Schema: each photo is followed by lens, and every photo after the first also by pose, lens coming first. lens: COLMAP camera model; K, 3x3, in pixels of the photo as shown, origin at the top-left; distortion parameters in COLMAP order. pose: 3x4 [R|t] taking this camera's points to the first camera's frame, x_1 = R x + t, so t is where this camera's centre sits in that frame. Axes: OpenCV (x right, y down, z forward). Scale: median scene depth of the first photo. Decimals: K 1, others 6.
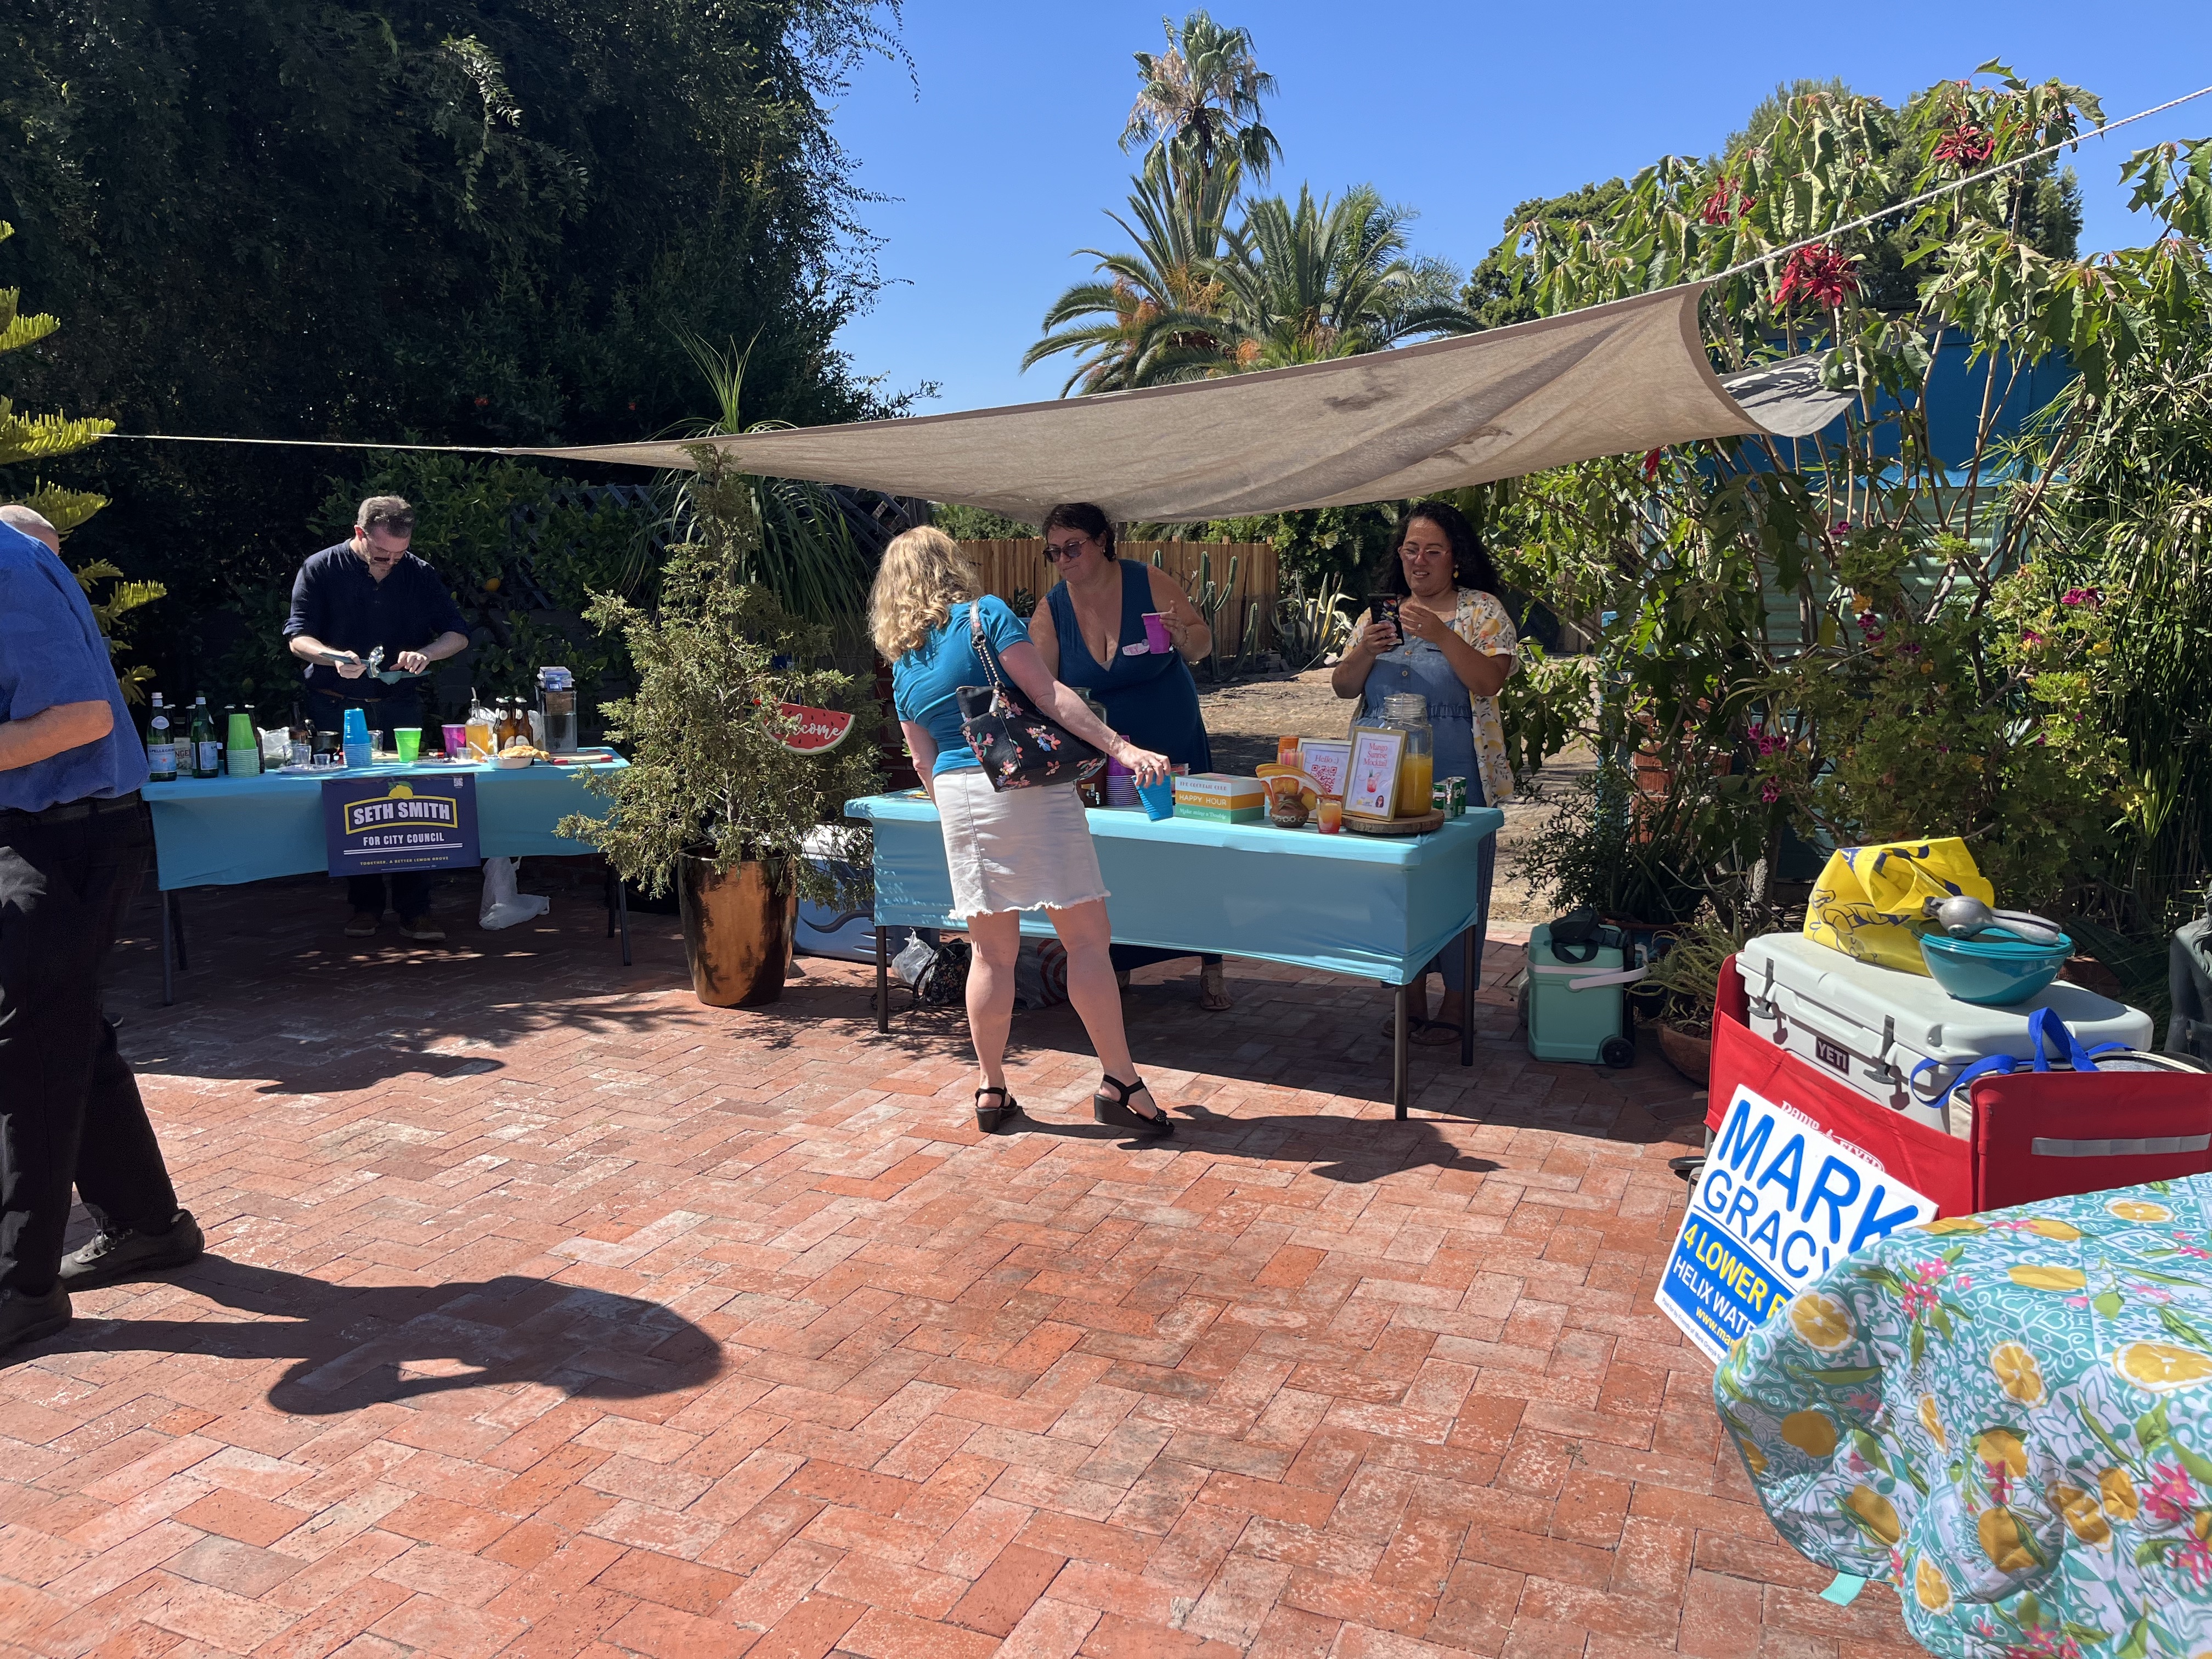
lens RADIAL K [[1661.2, 0, 1089.6], [0, 1661.2, 825.7], [0, 0, 1]] dist [0.062147, -0.081891]
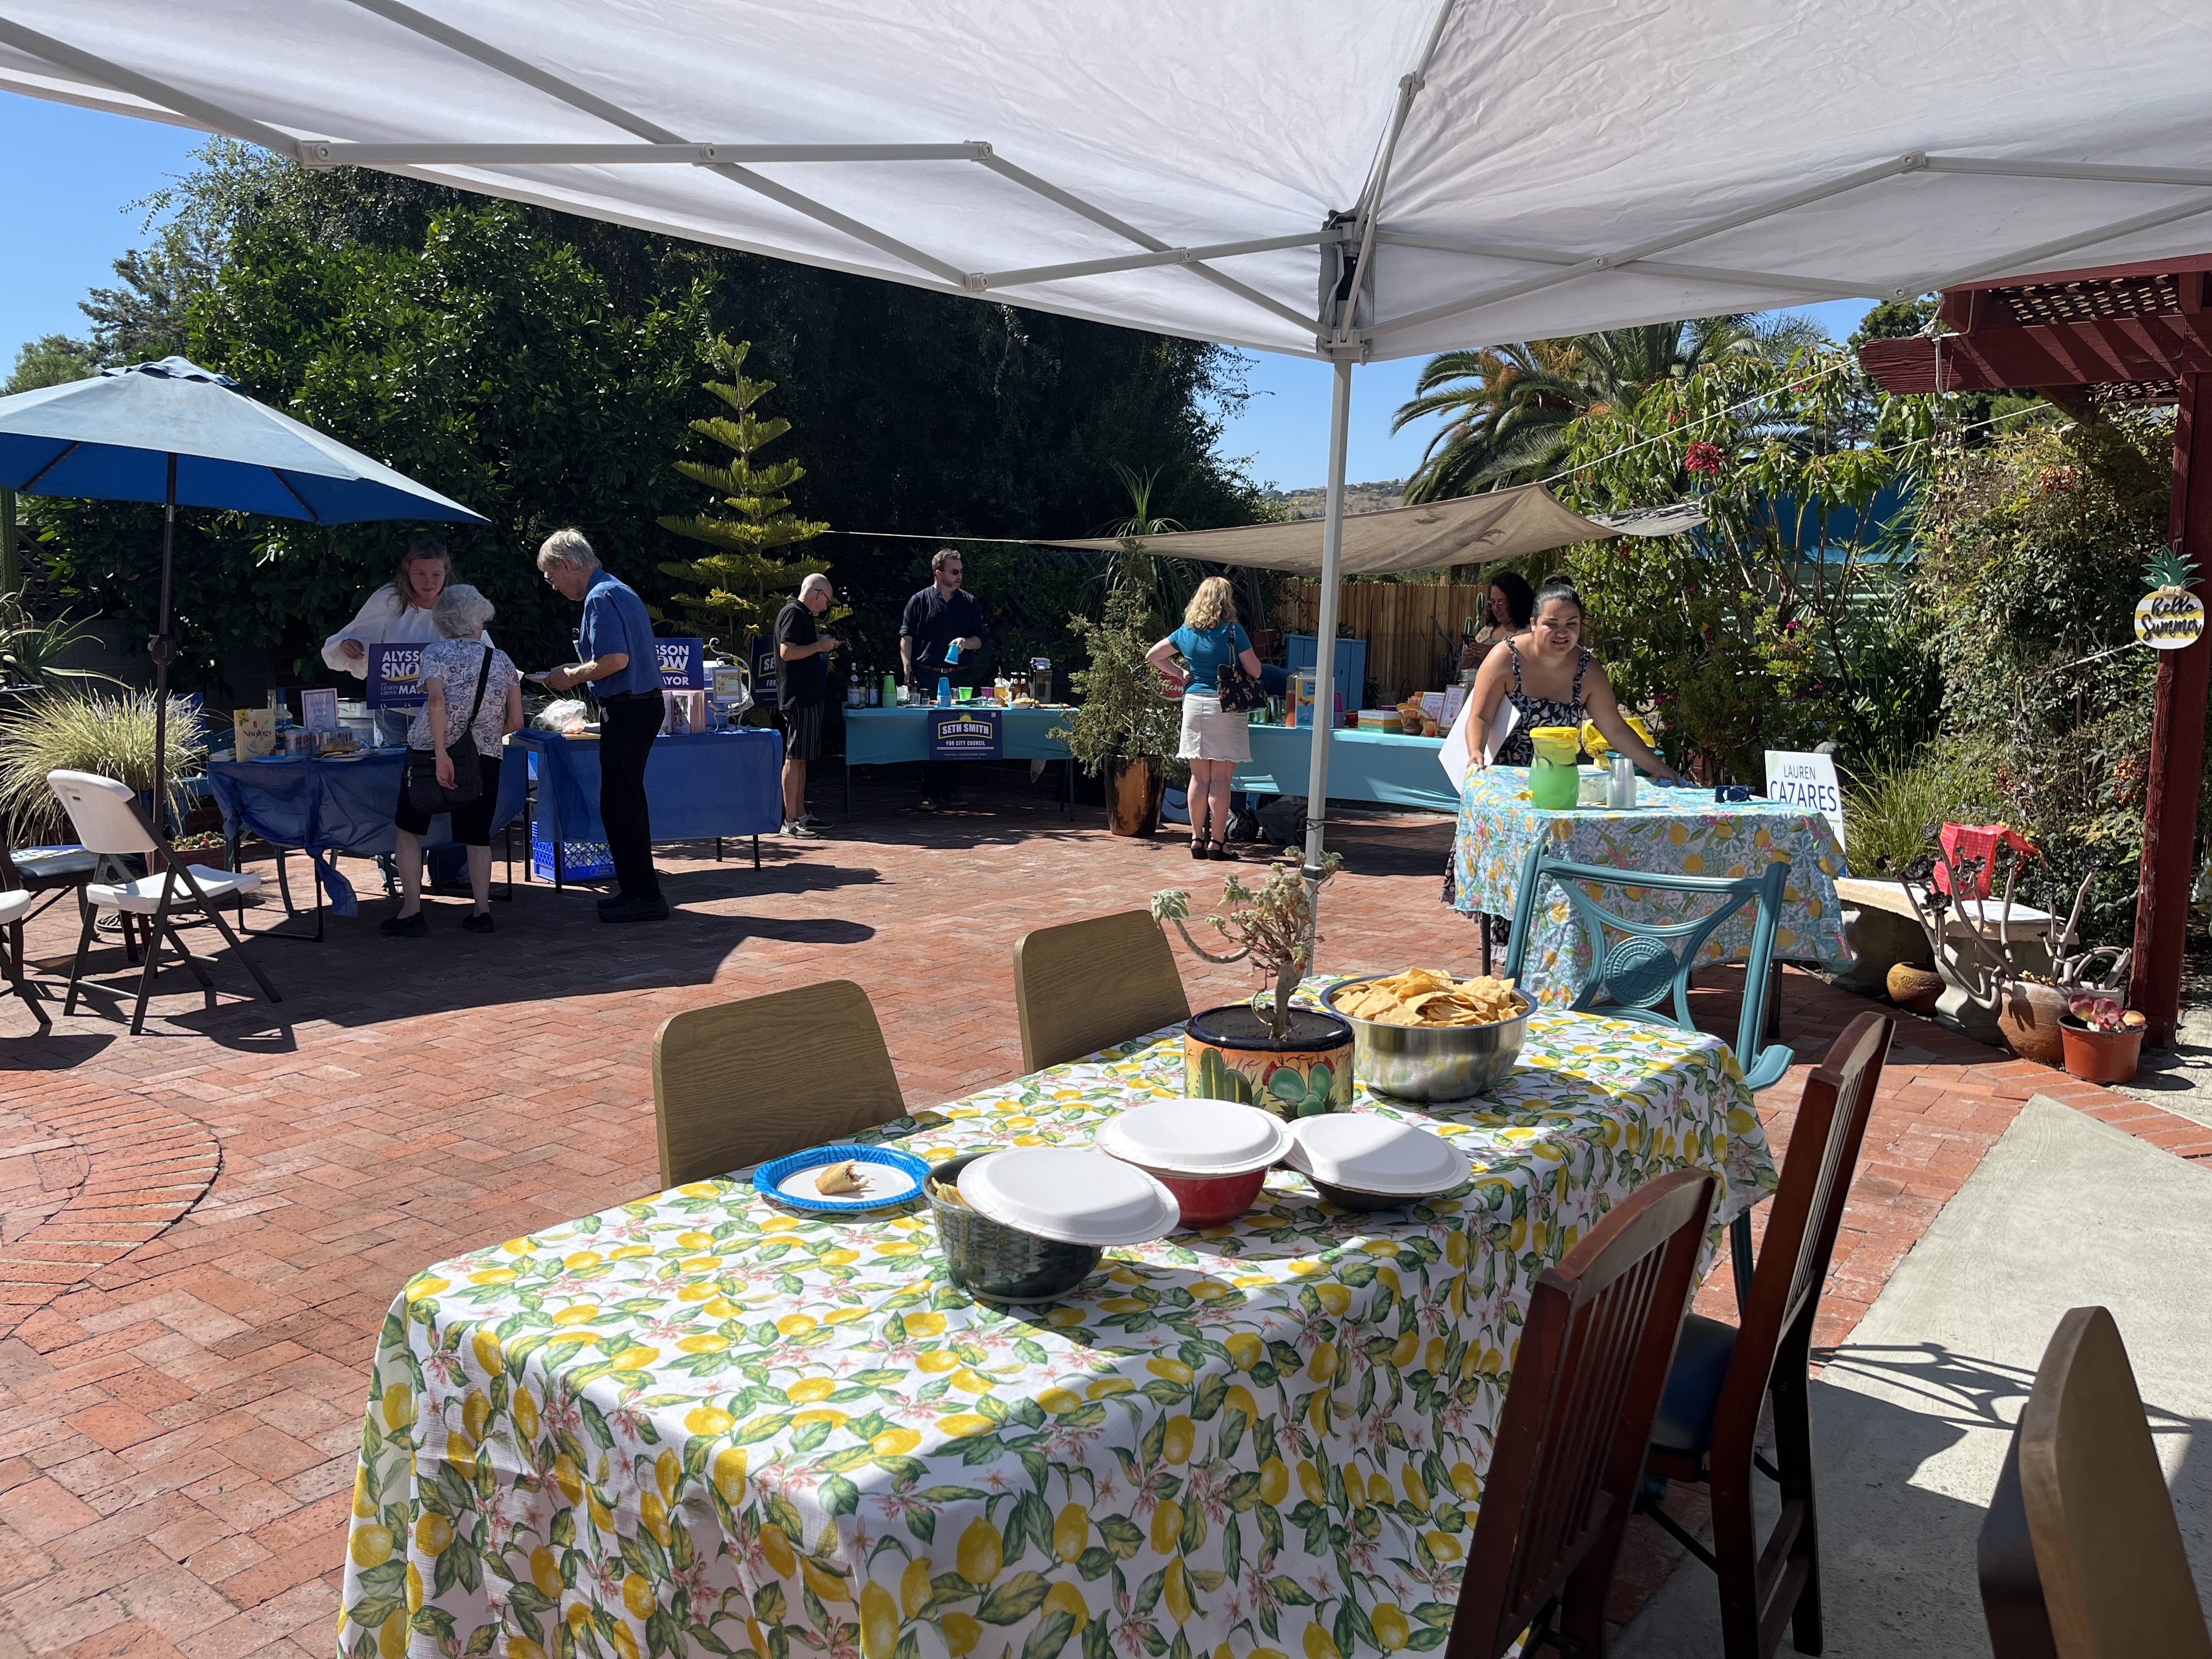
lens RADIAL K [[1661.2, 0, 1095.1], [0, 1661.2, 819.4], [0, 0, 1]] dist [0.062147, -0.081891]
pose [[0.974919, 0.041105, -0.218729, 0.149838], [-0.047067, 0.998647, -0.022116, 0.128411], [0.217524, 0.031856, 0.975535, -0.801992]]
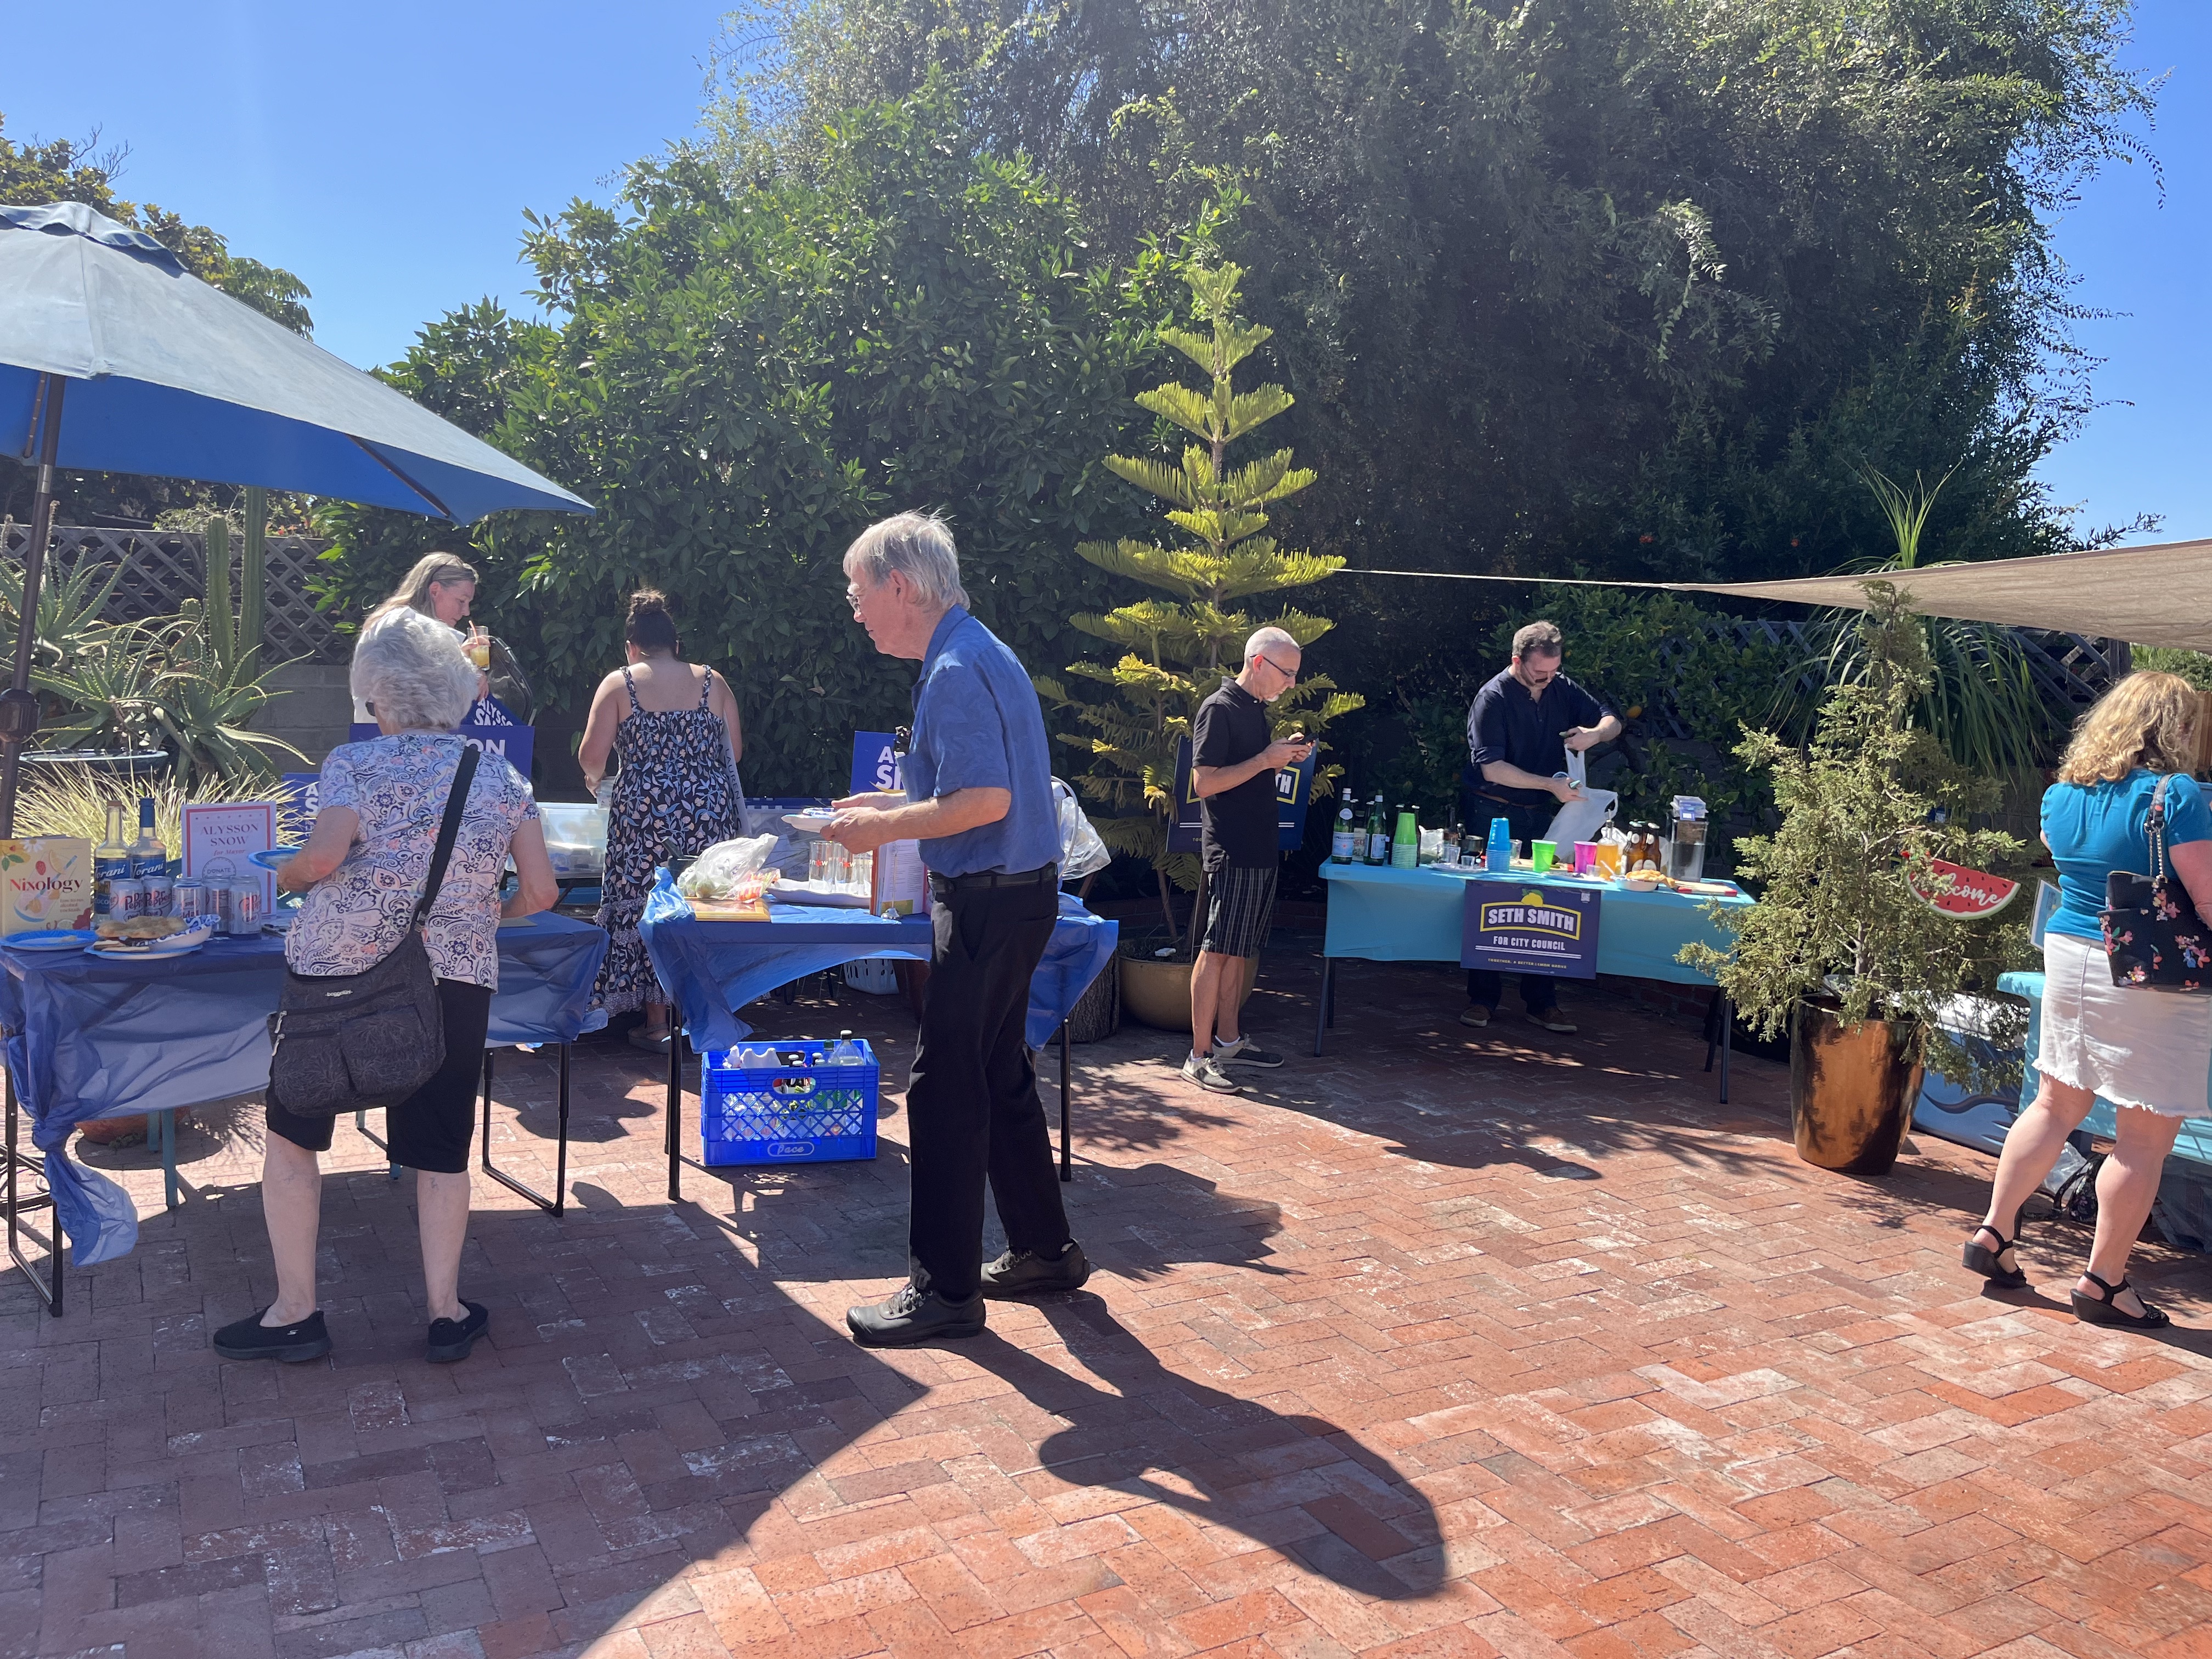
lens RADIAL K [[1661.2, 0, 1121.7], [0, 1661.2, 811.7], [0, 0, 1]] dist [0.062147, -0.081891]
pose [[0.811651, 0.099957, -0.575527, -0.015435], [-0.146329, 0.988629, -0.034659, -0.000127], [0.565518, 0.112347, 0.817048, -0.028352]]
